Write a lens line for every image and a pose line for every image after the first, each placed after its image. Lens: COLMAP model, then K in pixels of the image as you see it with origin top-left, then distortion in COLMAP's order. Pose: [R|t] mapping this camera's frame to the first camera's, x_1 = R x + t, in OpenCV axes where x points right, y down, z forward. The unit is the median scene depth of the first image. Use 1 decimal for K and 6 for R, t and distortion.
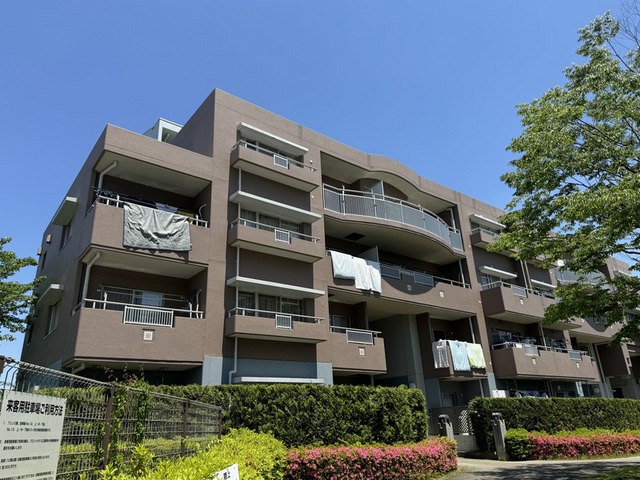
lens RADIAL K [[459.8, 0, 320.0], [0, 459.8, 240.0], [0, 0, 1]] dist [0.005718, 0.001013]
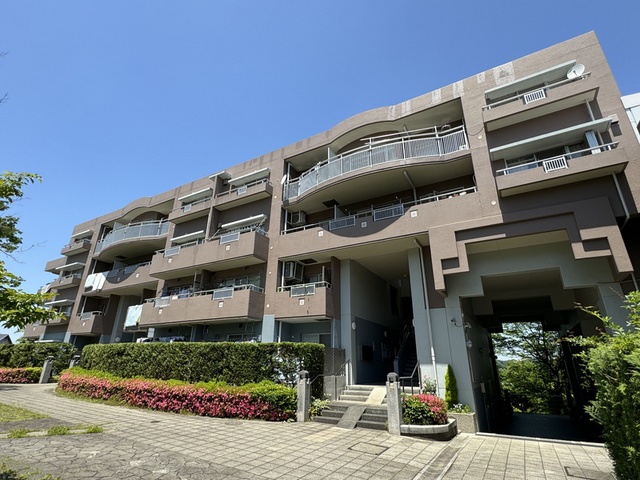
lens RADIAL K [[326.1, 0, 320.0], [0, 326.1, 240.0], [0, 0, 1]] dist [-0.002675, -0.000305]
pose [[0.361492, -0.278825, -0.889708, 0.899548], [0.333319, 0.929824, -0.155968, 0.231932], [0.870759, -0.240176, 0.429061, 0.678930]]
